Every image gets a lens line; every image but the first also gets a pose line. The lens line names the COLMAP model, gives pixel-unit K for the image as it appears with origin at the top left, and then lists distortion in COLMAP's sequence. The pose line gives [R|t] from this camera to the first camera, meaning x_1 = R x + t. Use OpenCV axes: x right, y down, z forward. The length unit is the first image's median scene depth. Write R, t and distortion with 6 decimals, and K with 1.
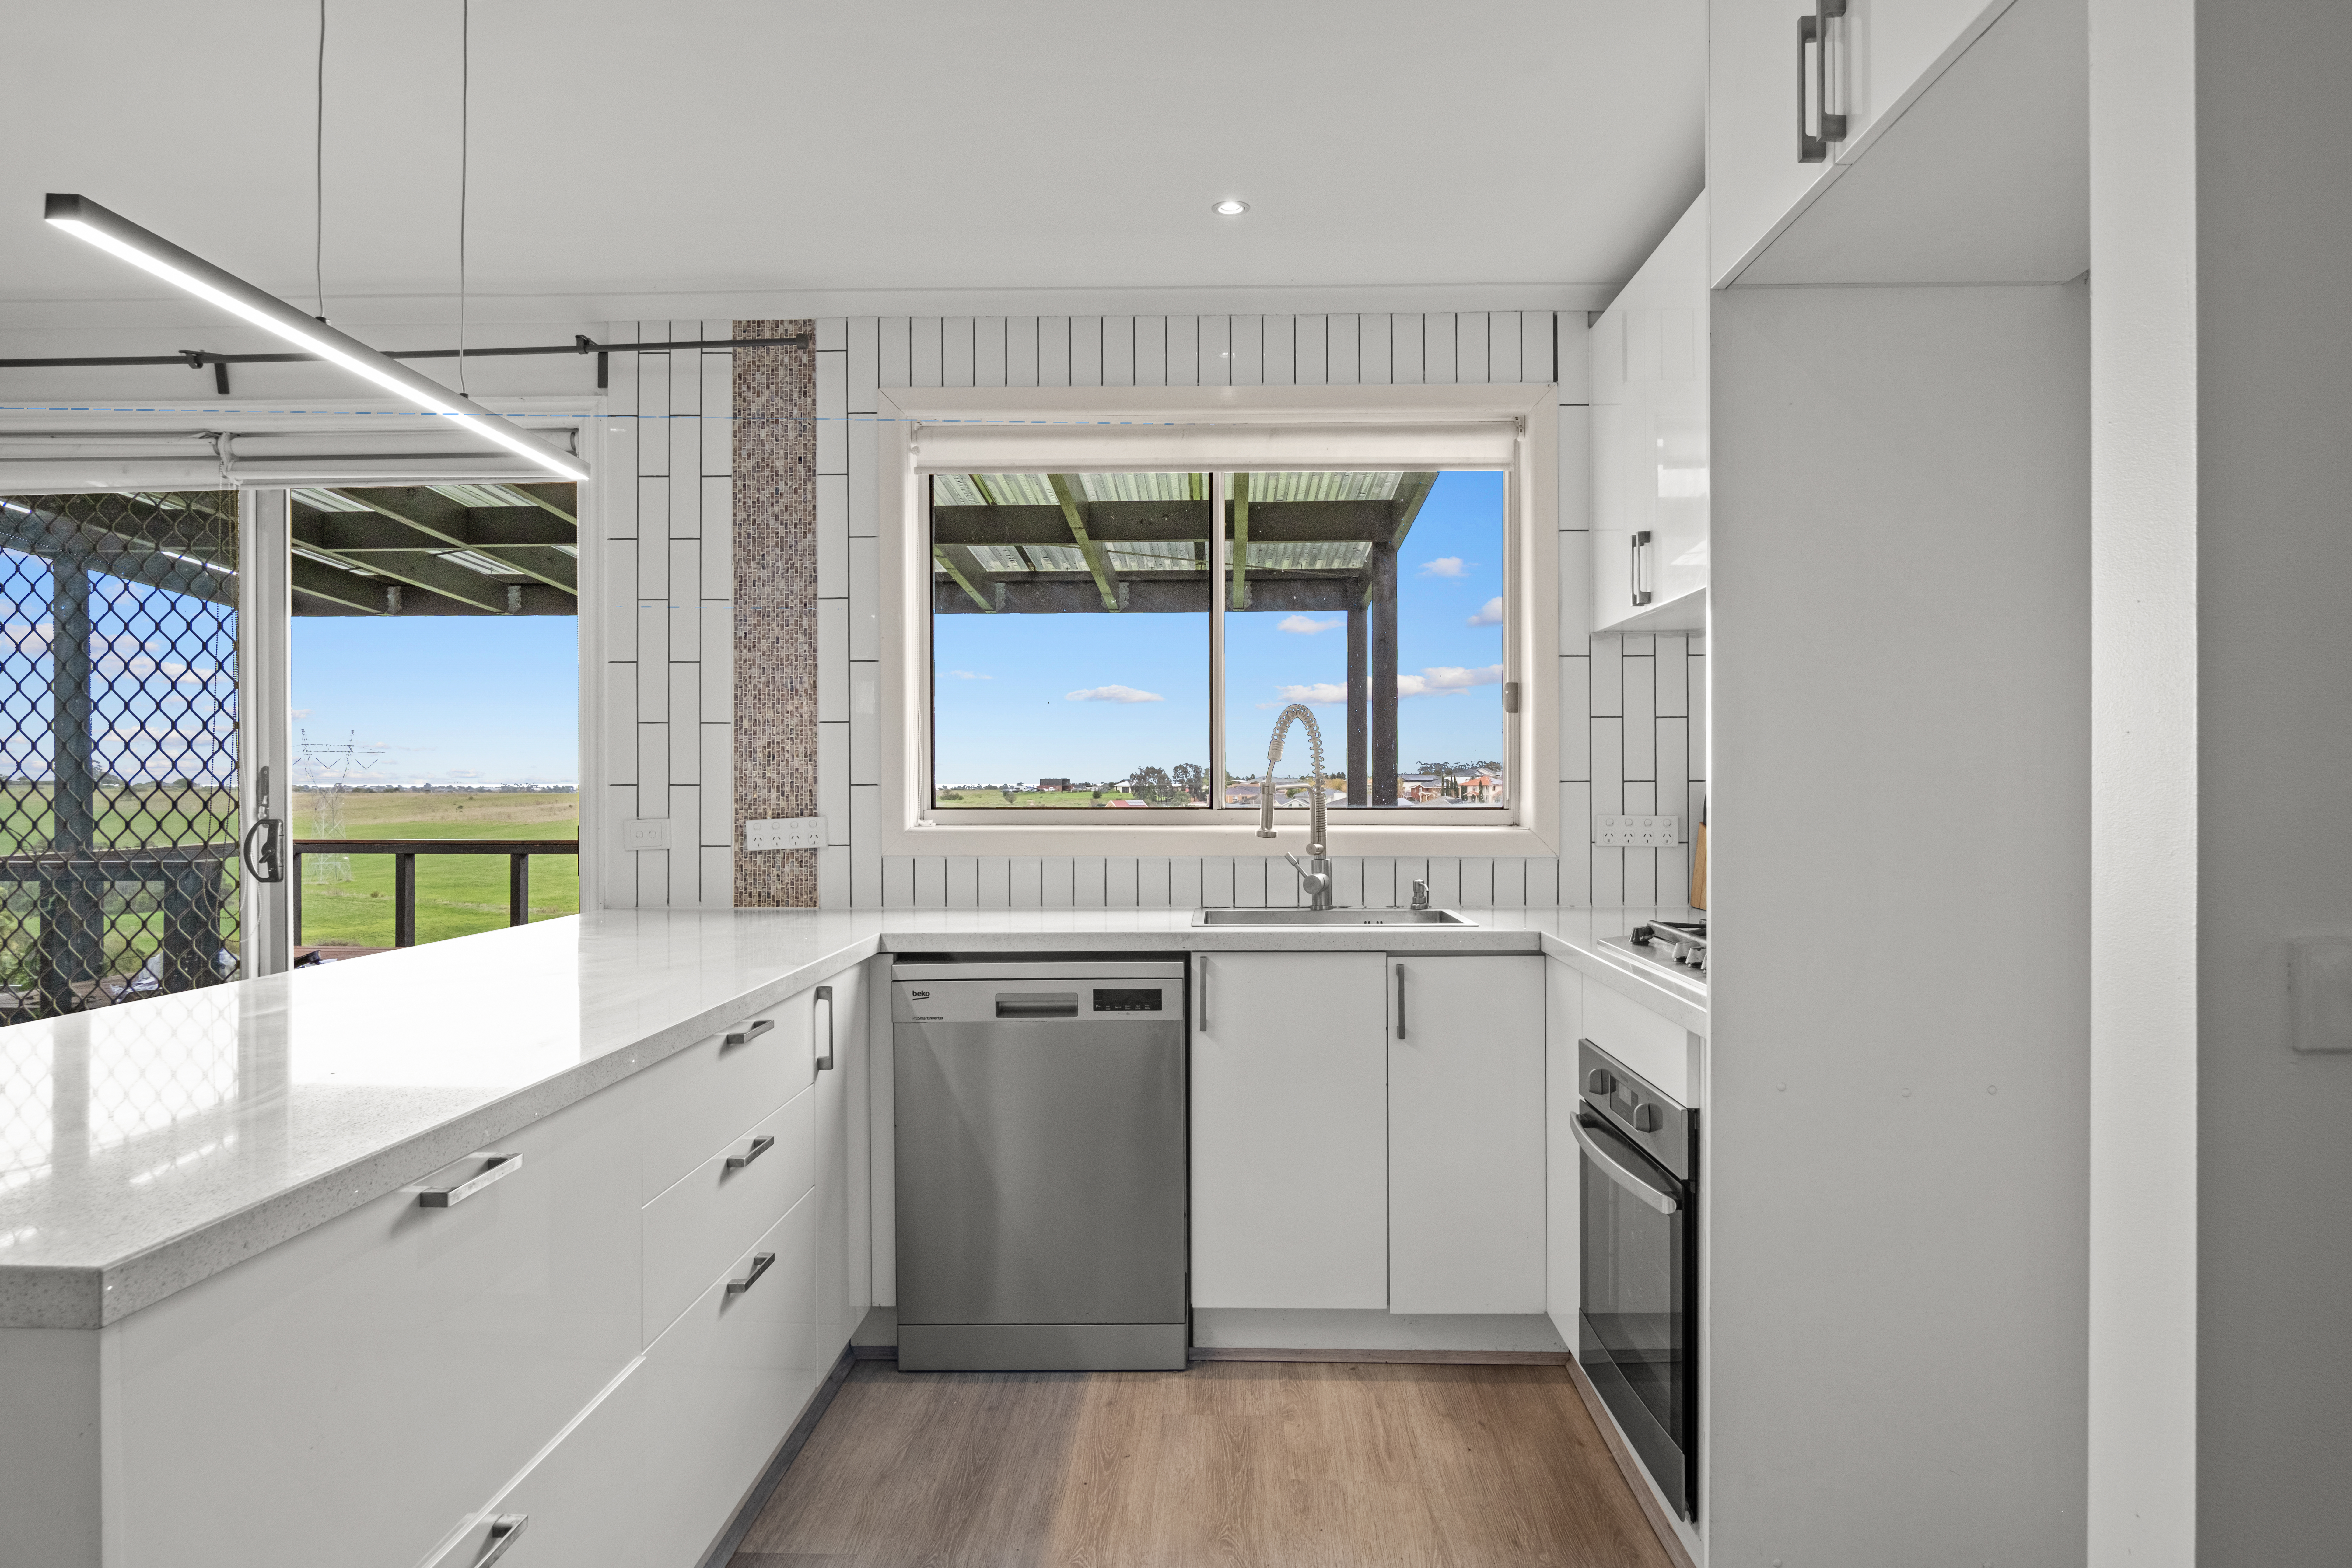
lens RADIAL K [[1499.9, 0, 1225.7], [0, 1499.9, 787.1], [0, 0, 1]] dist [-0.024175, 0.003775]
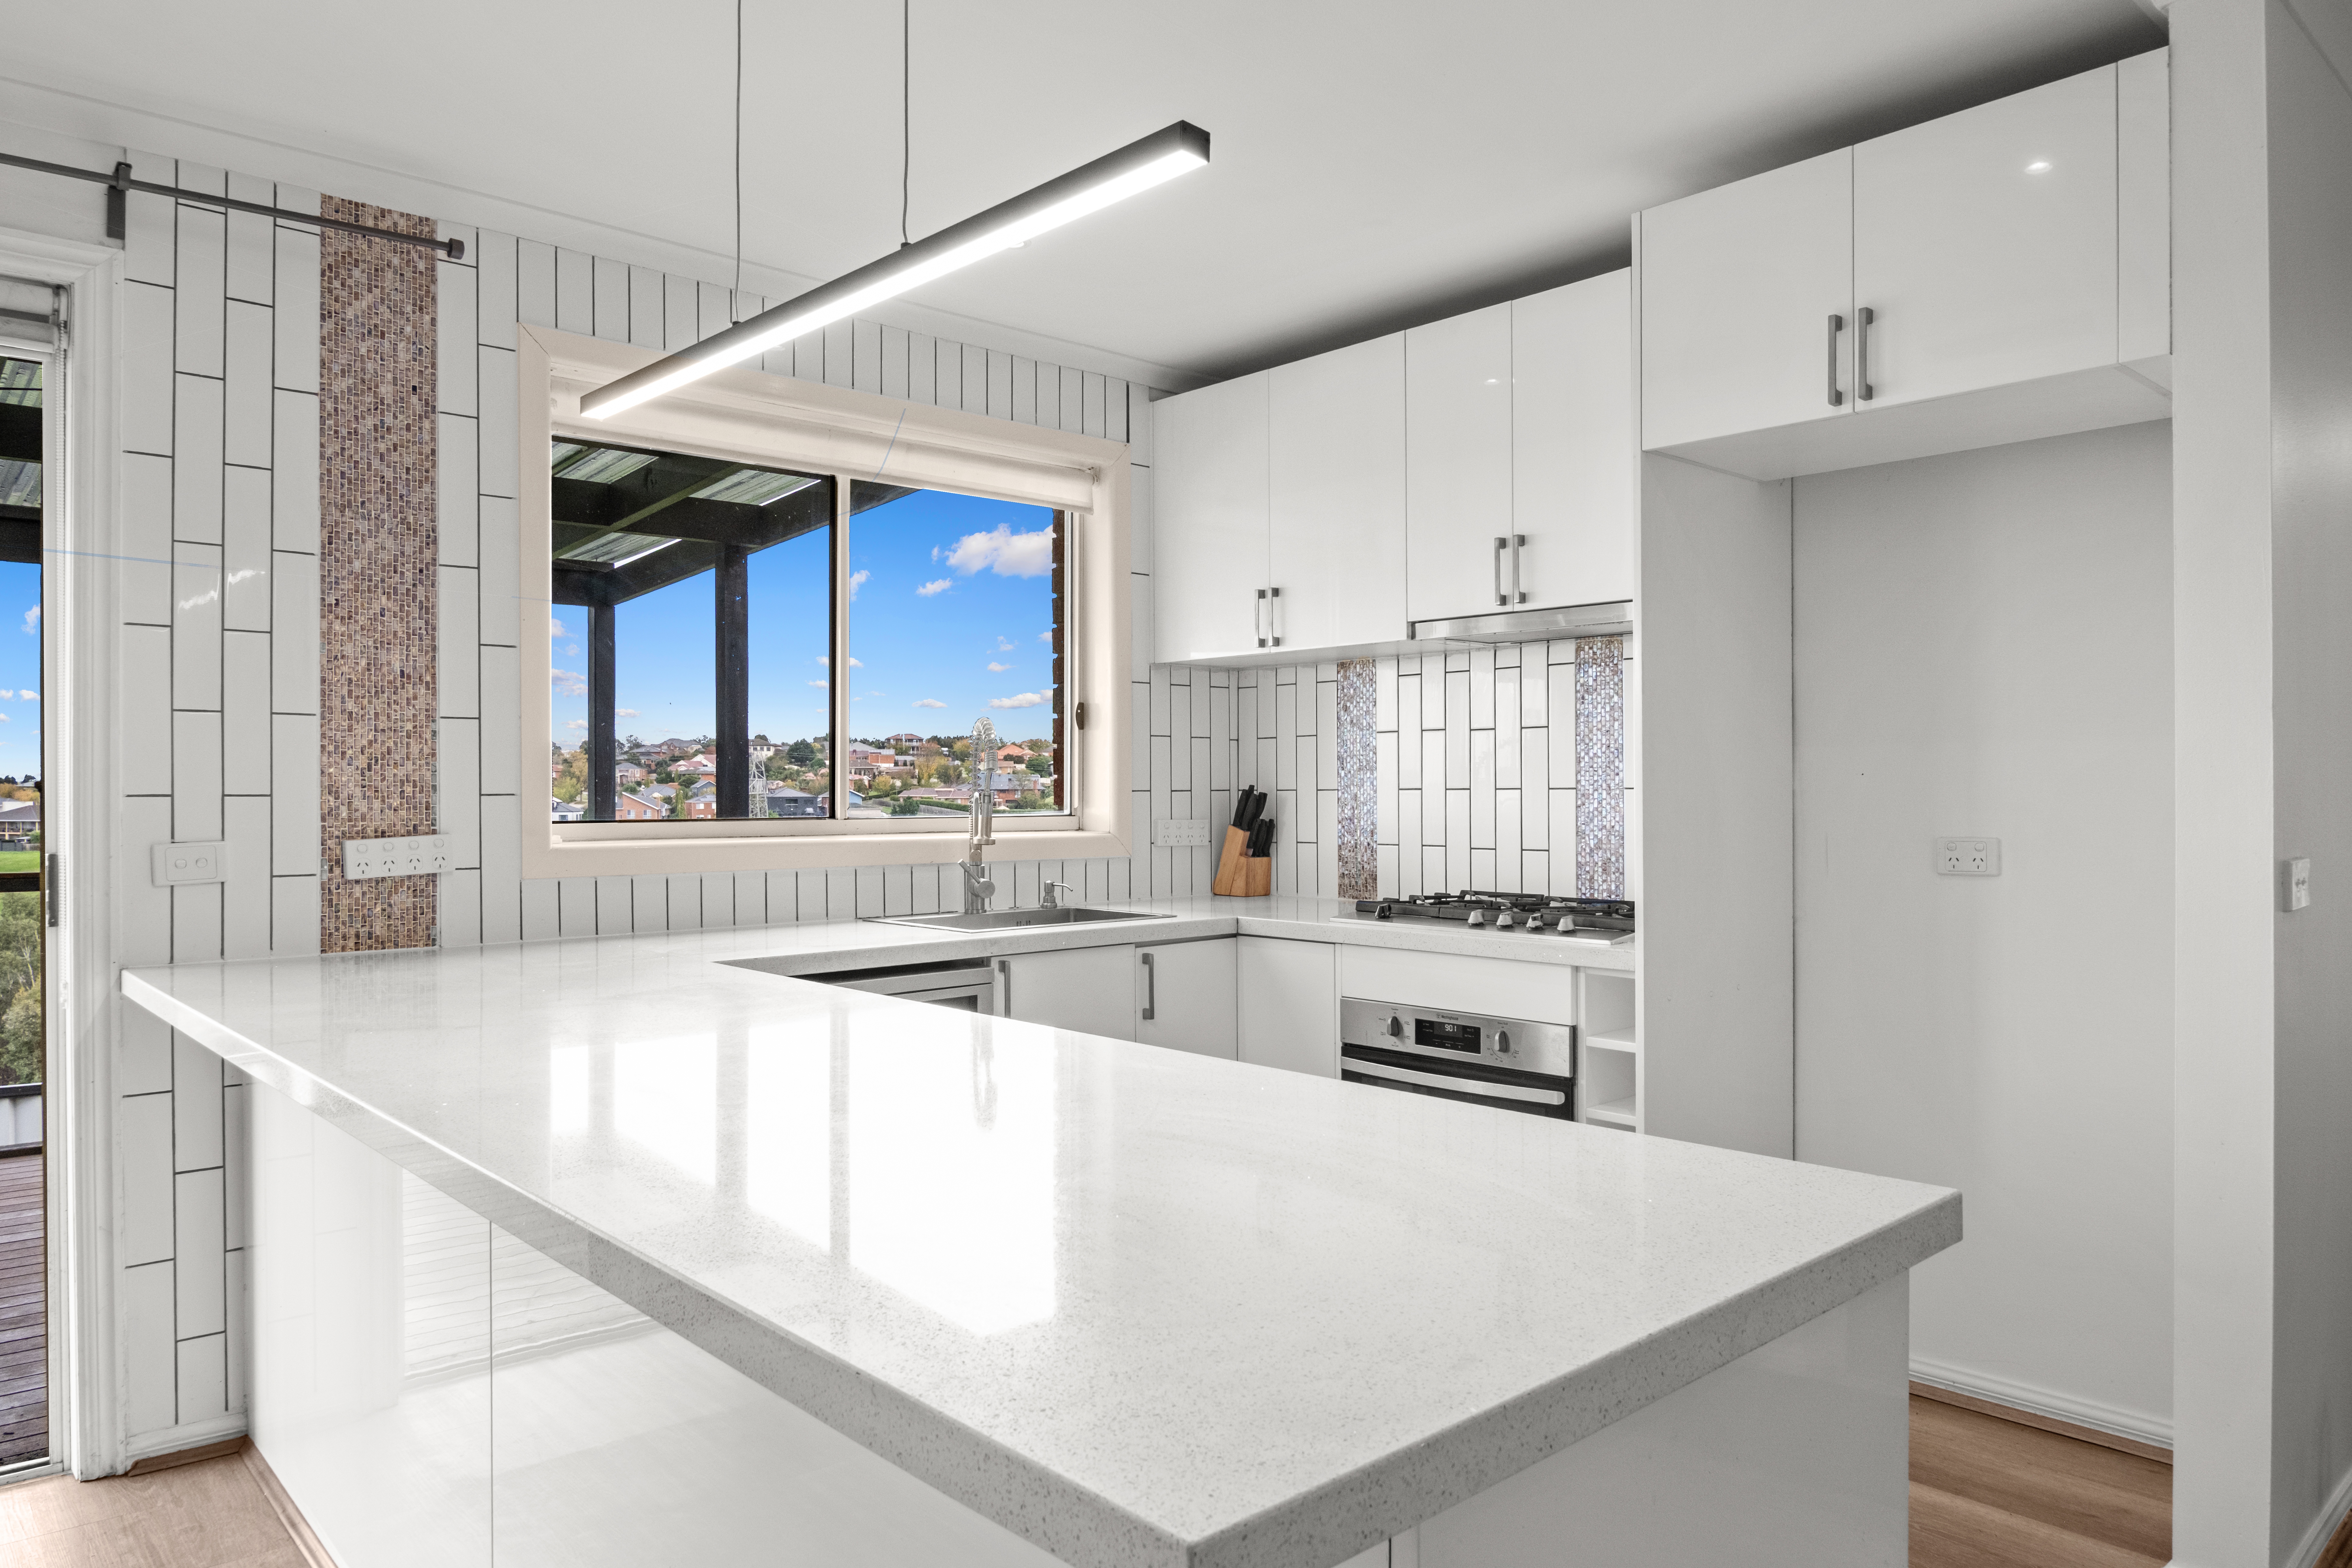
lens RADIAL K [[1499.9, 0, 1215.3], [0, 1499.9, 793.2], [0, 0, 1]] dist [-0.024175, 0.003775]
pose [[0.720799, -0.000462, 0.693144, -0.528248], [0.000595, 1.000000, 0.000048, -0.002138], [-0.693144, 0.000378, 0.720799, 0.126755]]
